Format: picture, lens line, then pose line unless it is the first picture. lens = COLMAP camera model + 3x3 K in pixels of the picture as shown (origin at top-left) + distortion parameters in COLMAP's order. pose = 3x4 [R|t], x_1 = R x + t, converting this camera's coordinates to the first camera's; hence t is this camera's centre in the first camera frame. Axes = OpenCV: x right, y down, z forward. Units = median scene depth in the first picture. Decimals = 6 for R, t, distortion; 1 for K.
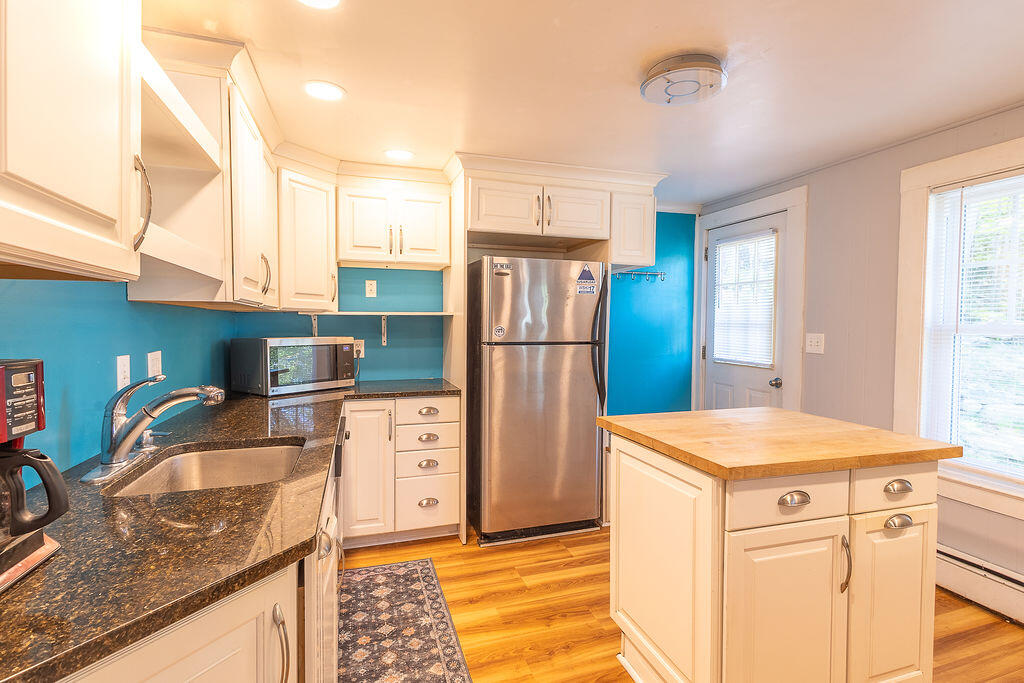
lens RADIAL K [[489.8, 0, 516.4], [0, 489.8, 340.2], [0, 0, 1]] dist [0.001557, 0.000182]
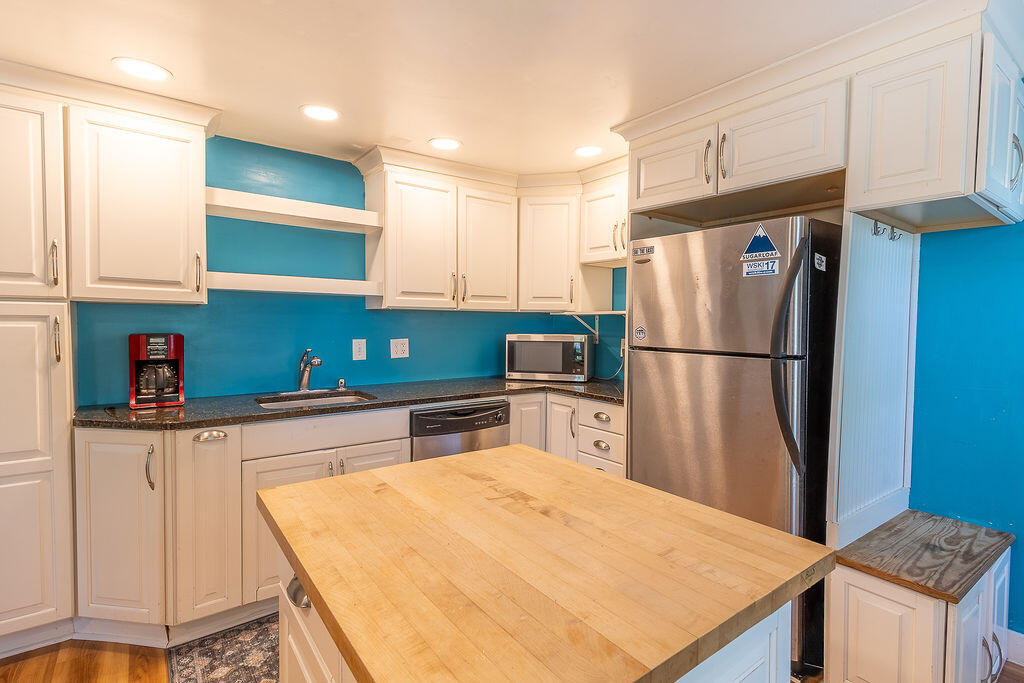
lens RADIAL K [[489.8, 0, 516.4], [0, 489.8, 340.2], [0, 0, 1]] dist [0.001557, 0.000182]
pose [[0.327812, 0.036418, -0.944041, 0.645736], [-0.034849, 0.999043, 0.026439, -0.019944], [0.944100, 0.024232, 0.328767, 0.539253]]
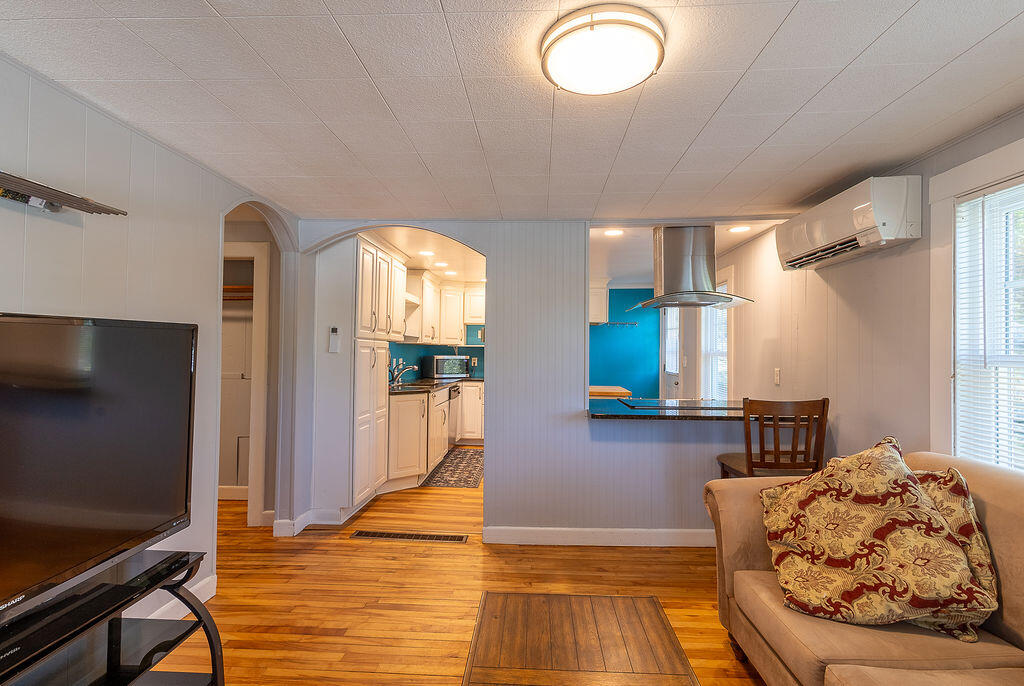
lens RADIAL K [[489.8, 0, 516.4], [0, 489.8, 341.7], [0, 0, 1]] dist [0.001557, 0.000182]
pose [[0.934098, -0.003614, -0.356999, 0.746597], [-0.015222, 0.998636, -0.049937, 0.040744], [0.356693, 0.052080, 0.932769, -1.155998]]
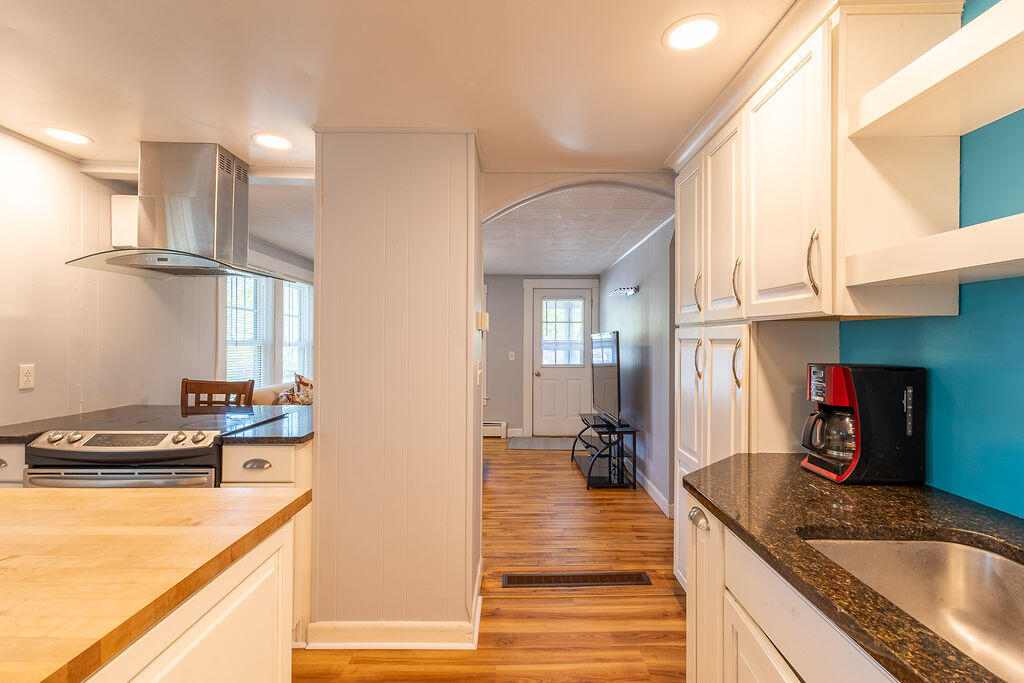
lens RADIAL K [[489.8, 0, 516.4], [0, 489.8, 340.2], [0, 0, 1]] dist [0.001557, 0.000182]
pose [[-0.953194, -0.006596, 0.302286, -0.108847], [0.002123, 0.999591, 0.028505, -0.029636], [-0.302351, 0.027813, -0.952791, 0.841428]]
